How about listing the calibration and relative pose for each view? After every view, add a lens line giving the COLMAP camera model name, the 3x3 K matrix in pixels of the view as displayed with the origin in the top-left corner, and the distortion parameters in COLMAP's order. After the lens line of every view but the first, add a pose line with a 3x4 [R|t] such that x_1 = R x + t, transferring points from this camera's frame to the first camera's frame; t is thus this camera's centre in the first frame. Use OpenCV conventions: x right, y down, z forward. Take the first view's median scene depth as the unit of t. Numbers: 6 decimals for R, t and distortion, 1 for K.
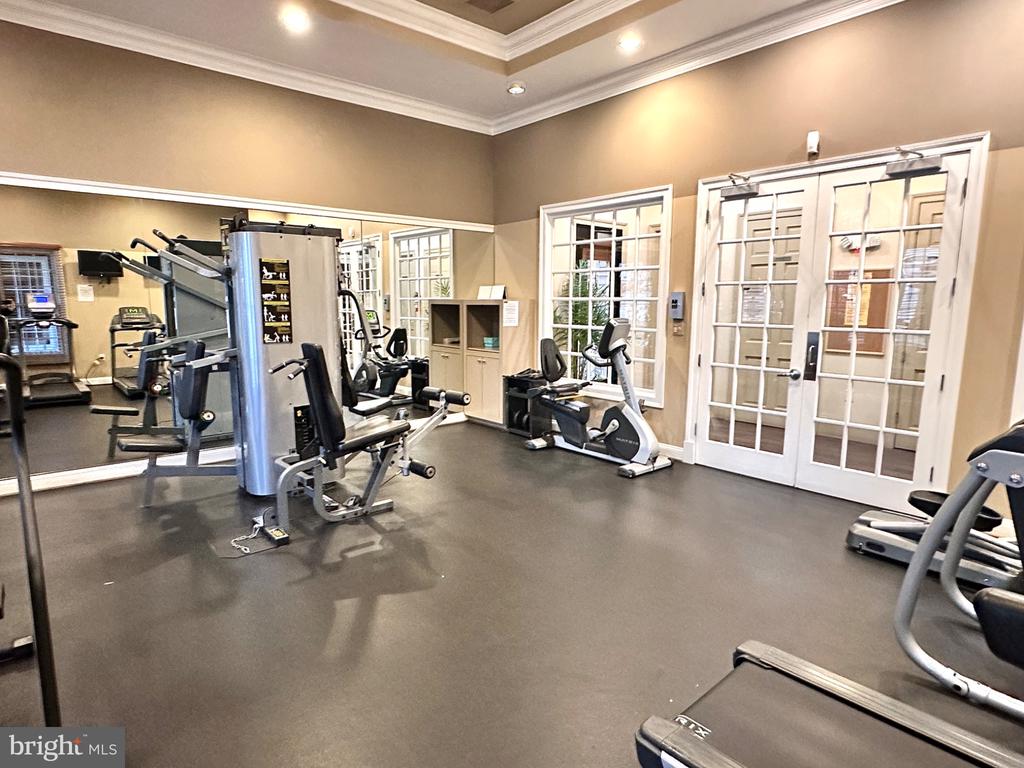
lens RADIAL K [[580.0, 0, 512.4], [0, 580.0, 388.2], [0, 0, 1]] dist [0.004139, 0.000499]
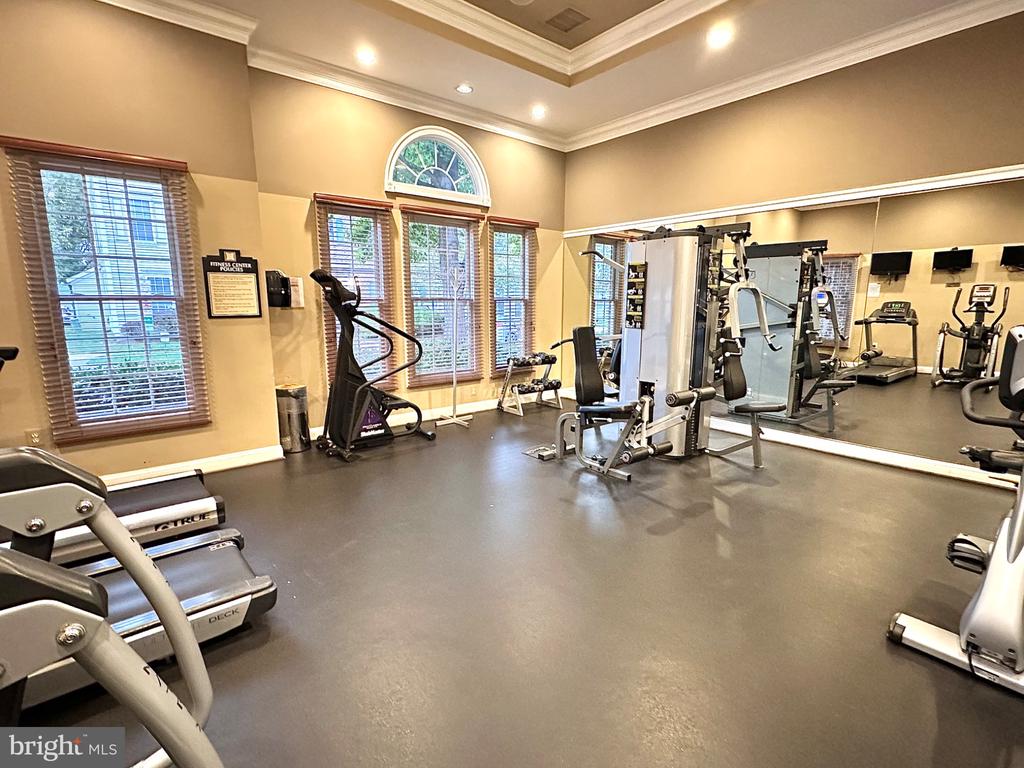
lens RADIAL K [[484.0, 0, 511.7], [0, 484.0, 380.0], [0, 0, 1]] dist [-0.003549, 0.000337]
pose [[-0.021111, 0.168094, -0.985545, 0.676565], [-0.147937, 0.974388, 0.169360, -0.108015], [0.988771, 0.149374, 0.004297, 0.752259]]
